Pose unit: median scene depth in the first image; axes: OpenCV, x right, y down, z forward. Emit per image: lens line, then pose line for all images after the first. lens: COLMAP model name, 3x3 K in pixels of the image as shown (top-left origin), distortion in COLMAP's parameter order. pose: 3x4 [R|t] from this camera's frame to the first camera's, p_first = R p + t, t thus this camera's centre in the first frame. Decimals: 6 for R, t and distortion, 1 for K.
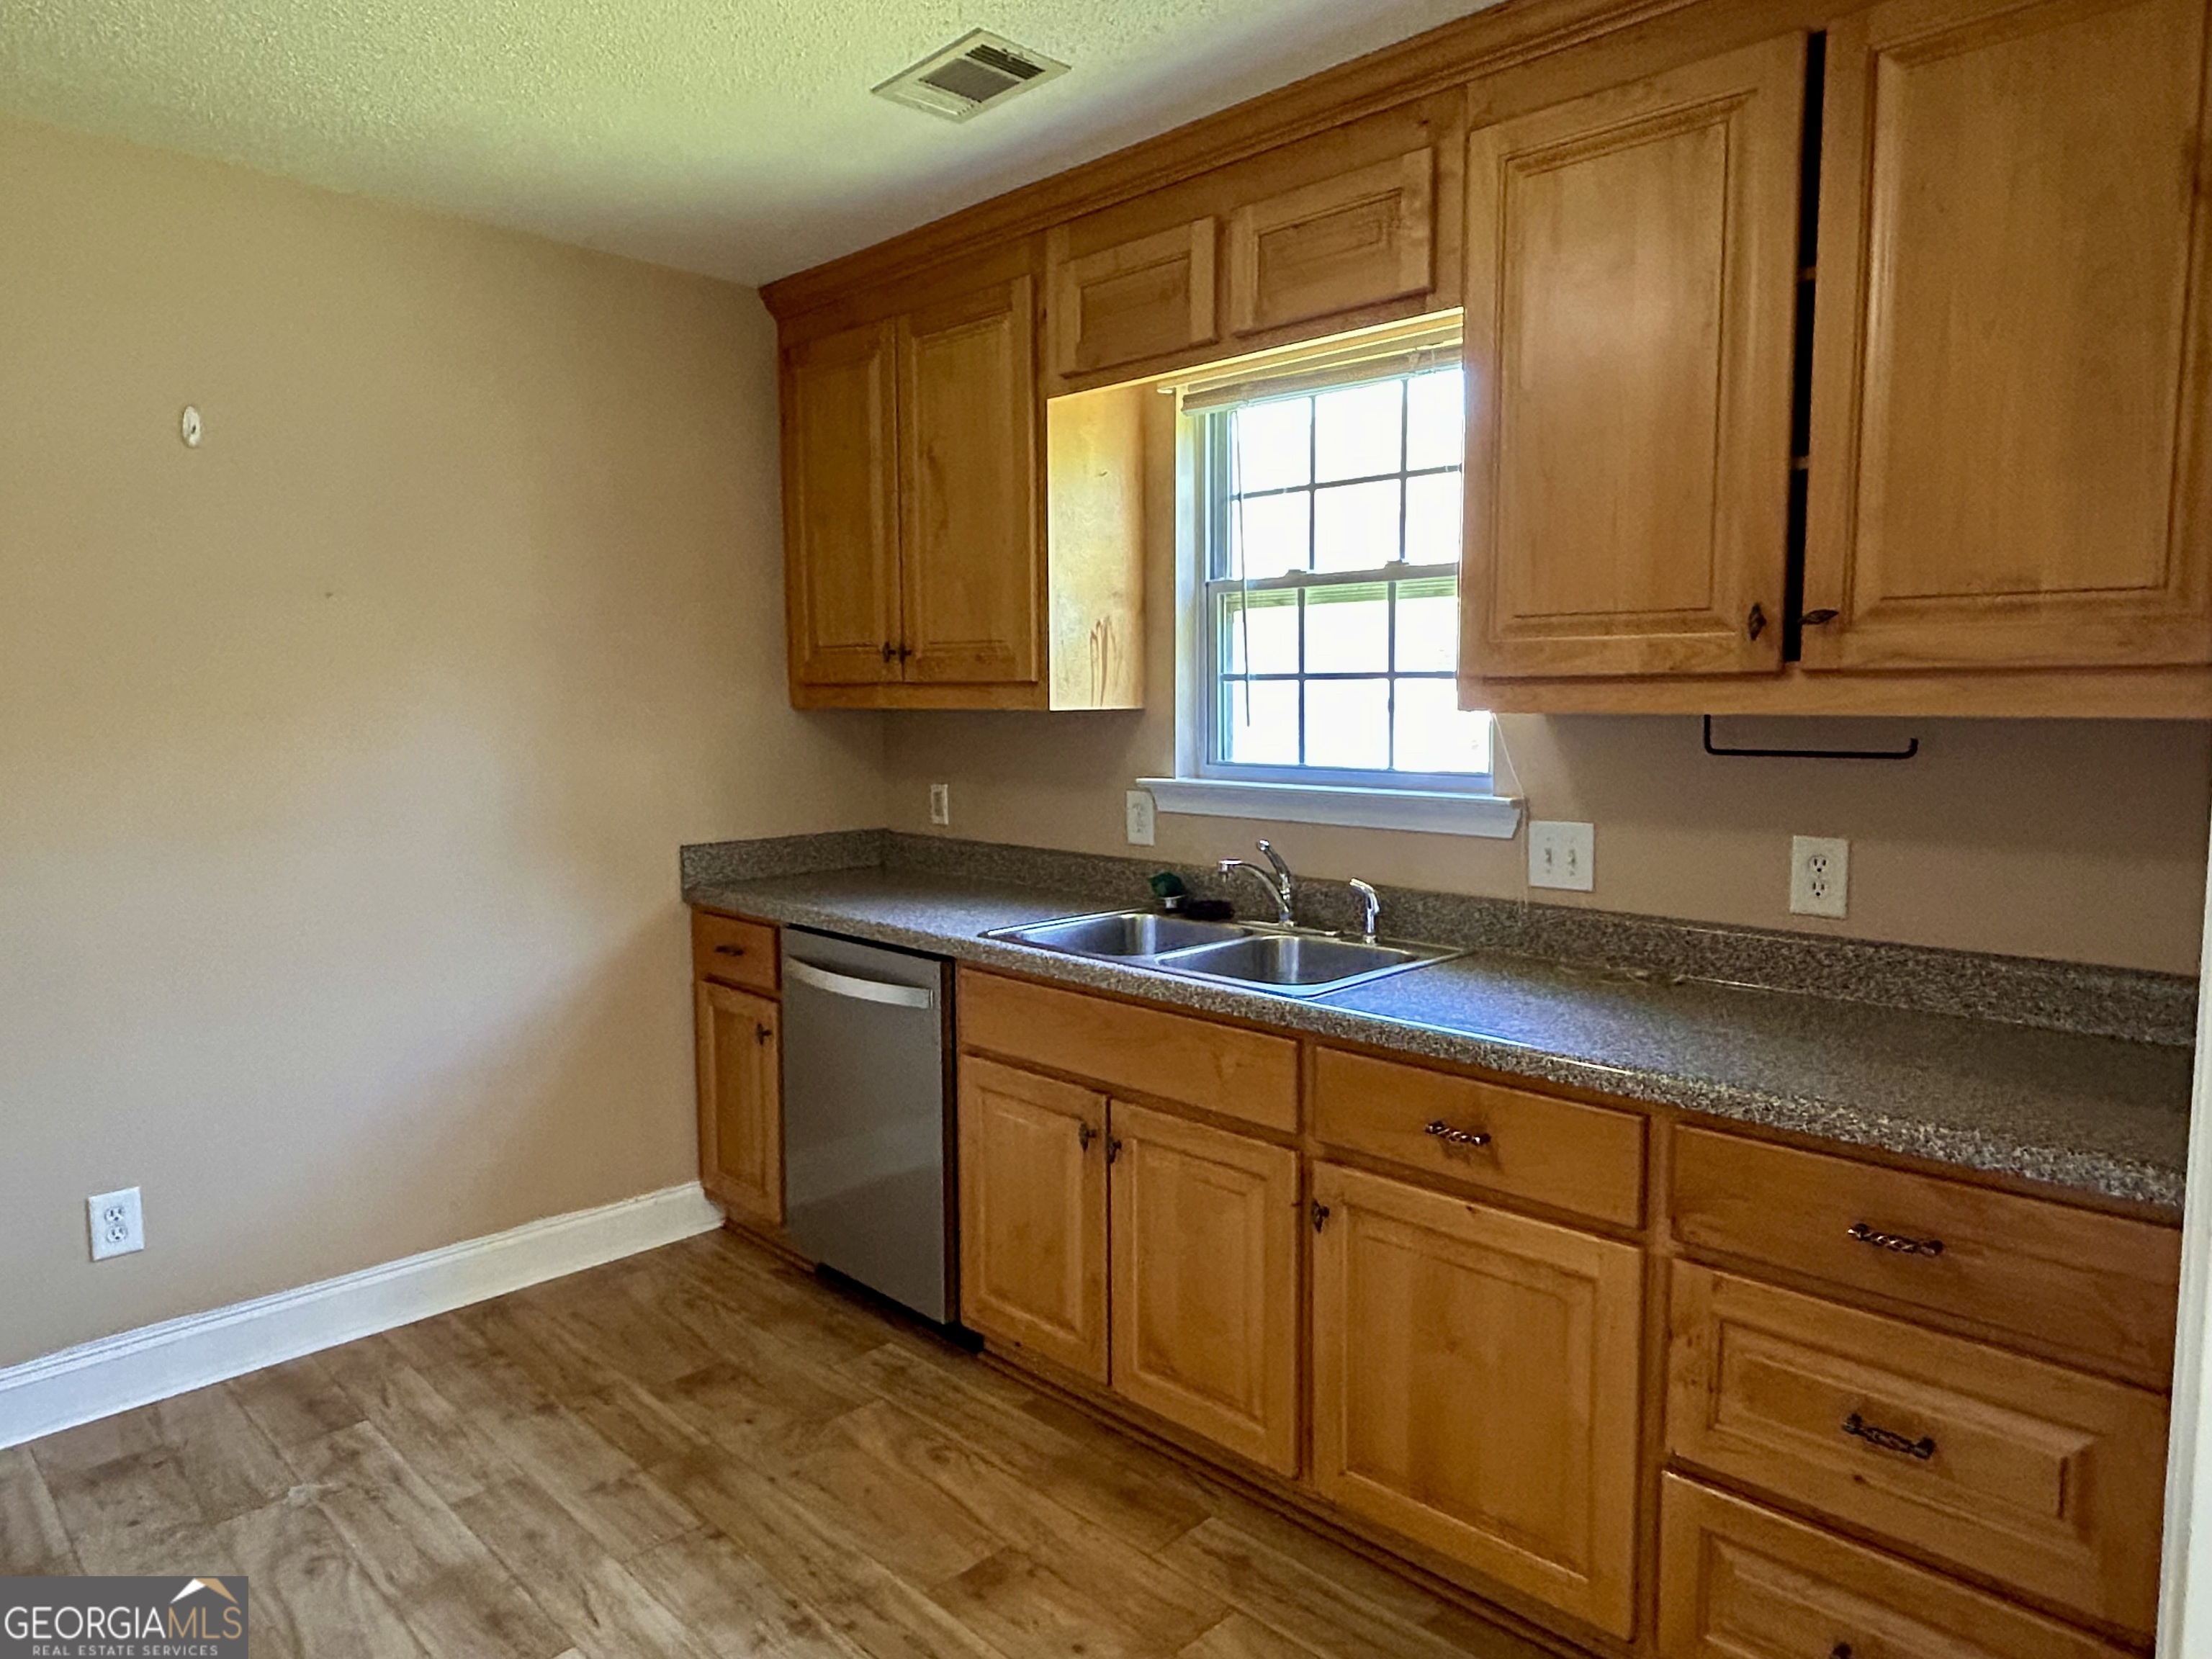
lens RADIAL K [[1377.6, 0, 1099.6], [0, 1377.6, 830.1], [0, 0, 1]] dist [0.001663, 0.001749]
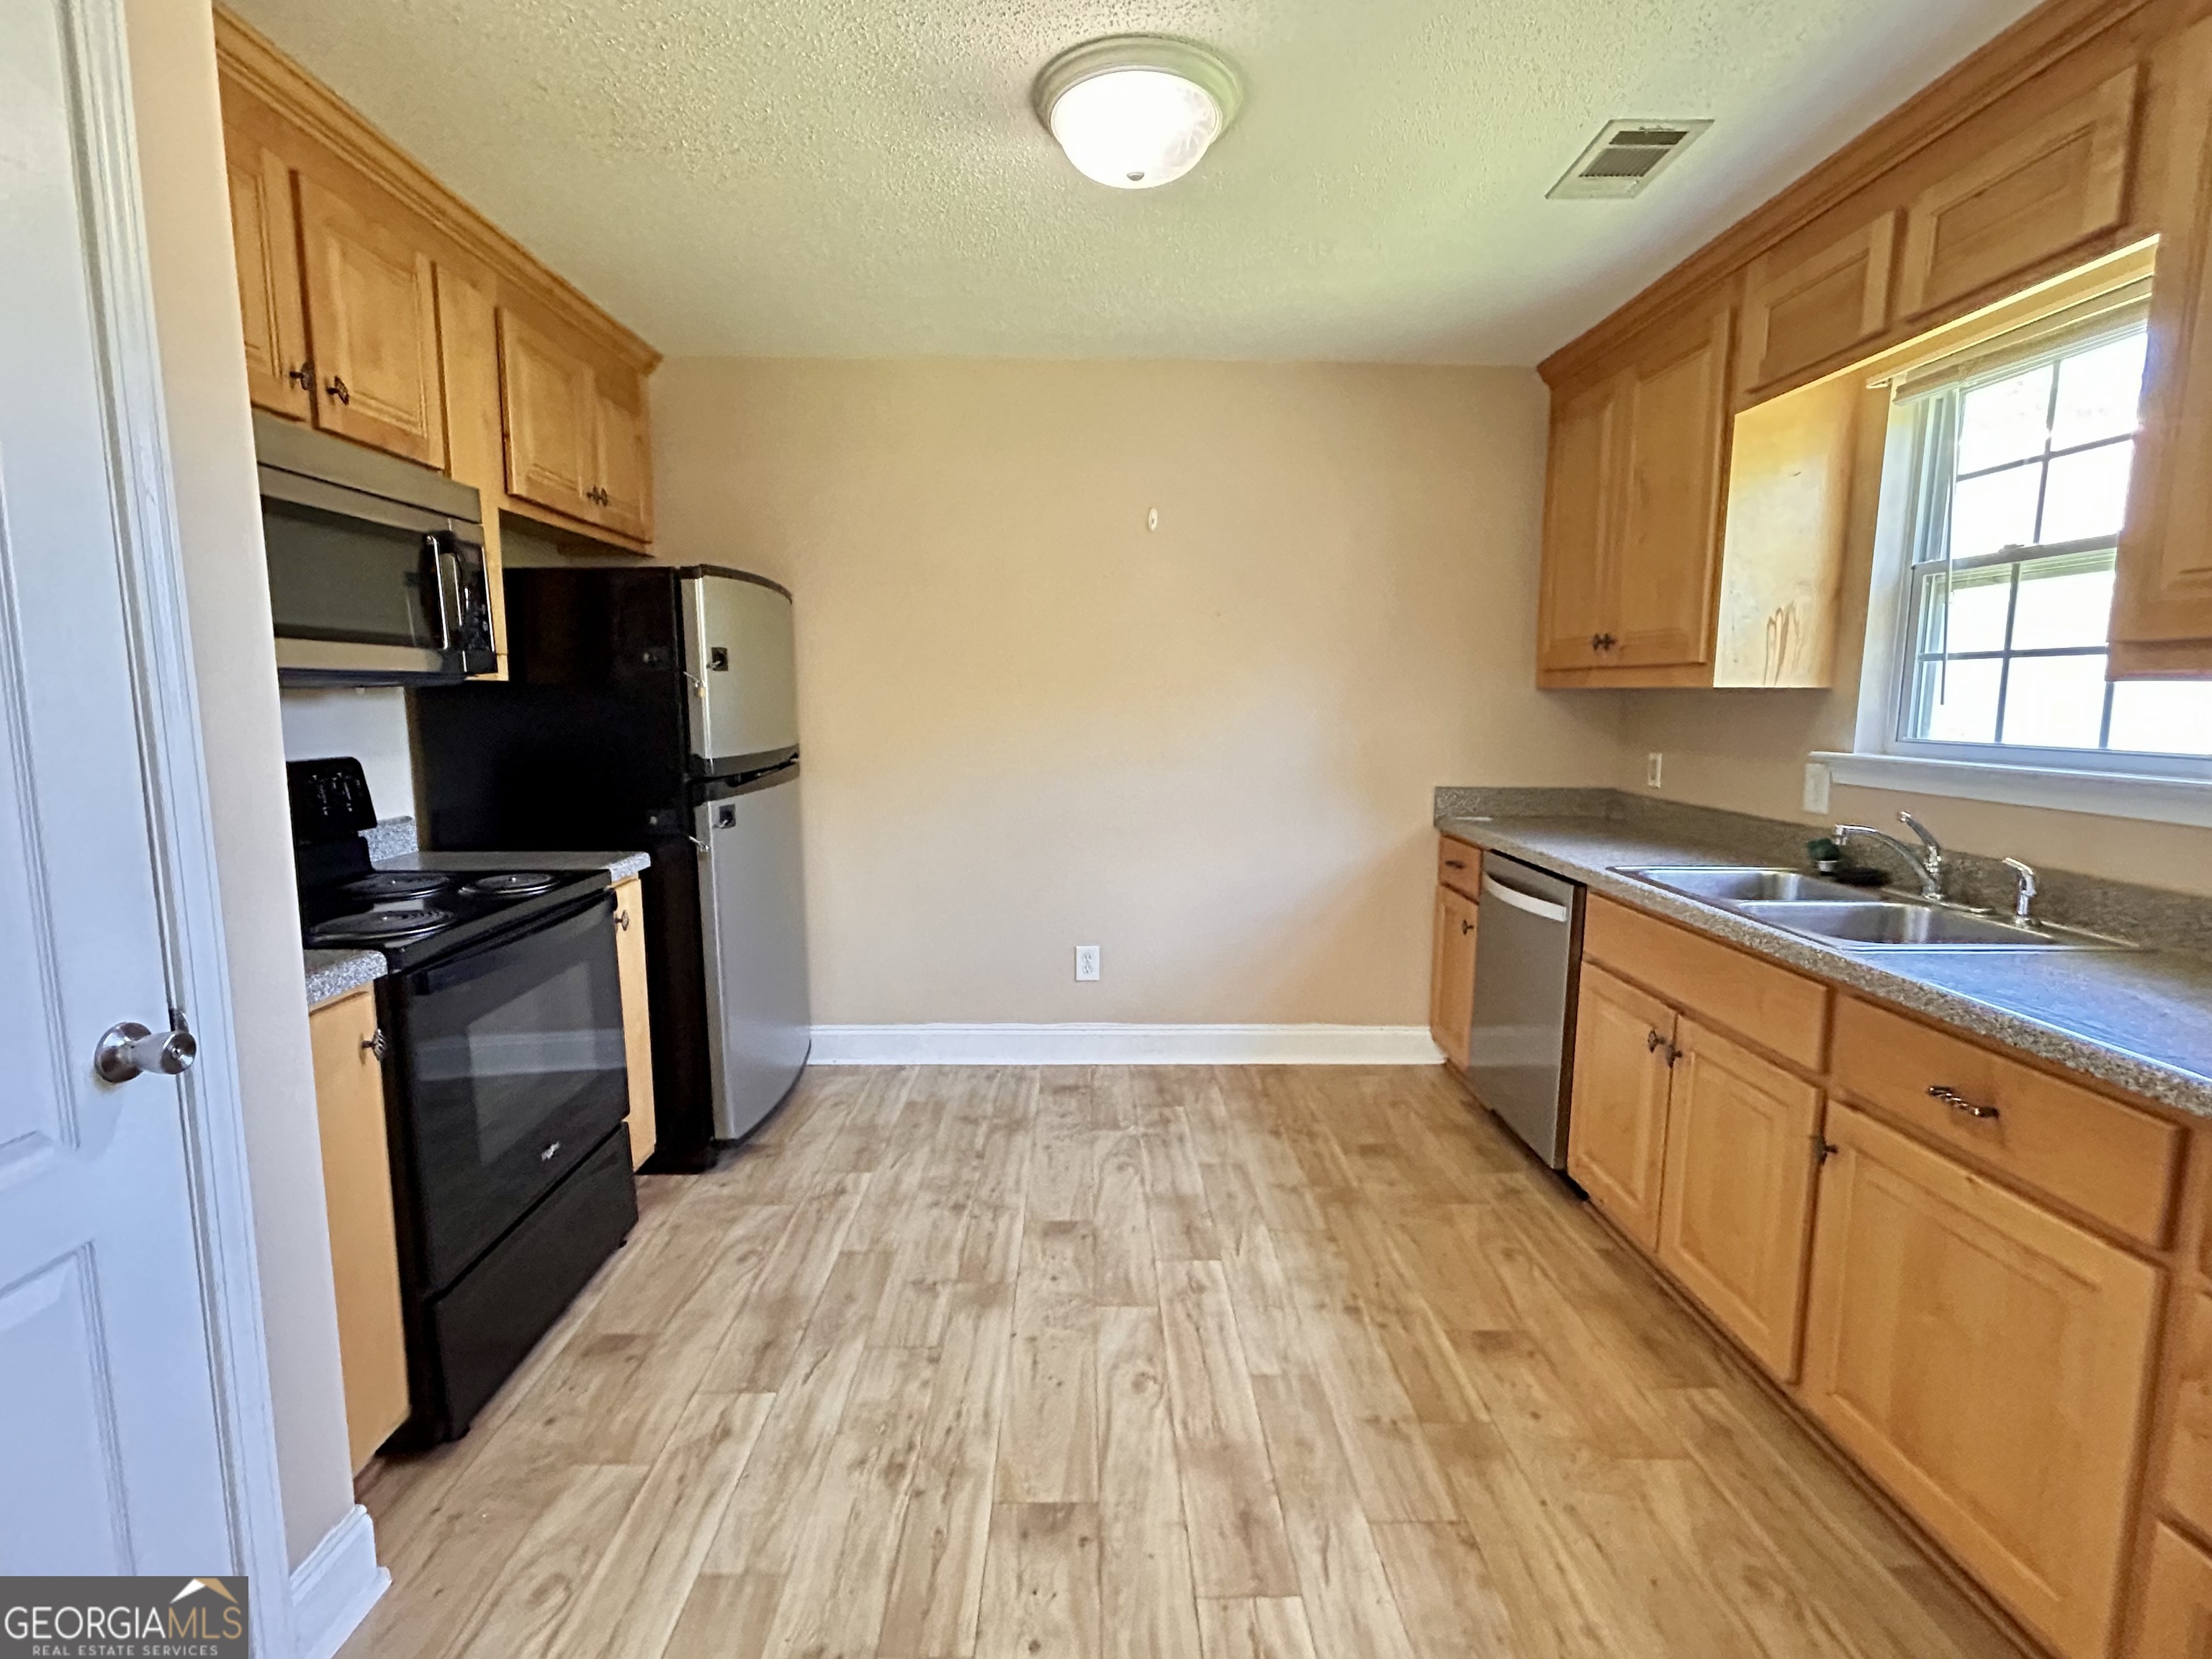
lens RADIAL K [[1012.9, 0, 1100.2], [0, 1012.9, 826.6], [0, 0, 1]] dist [0.003164, -0.001049]
pose [[0.721297, 0.098432, -0.685596, 0.219723], [-0.076640, 0.995114, 0.062238, 0.018761], [0.688373, 0.007652, 0.725317, 0.030134]]
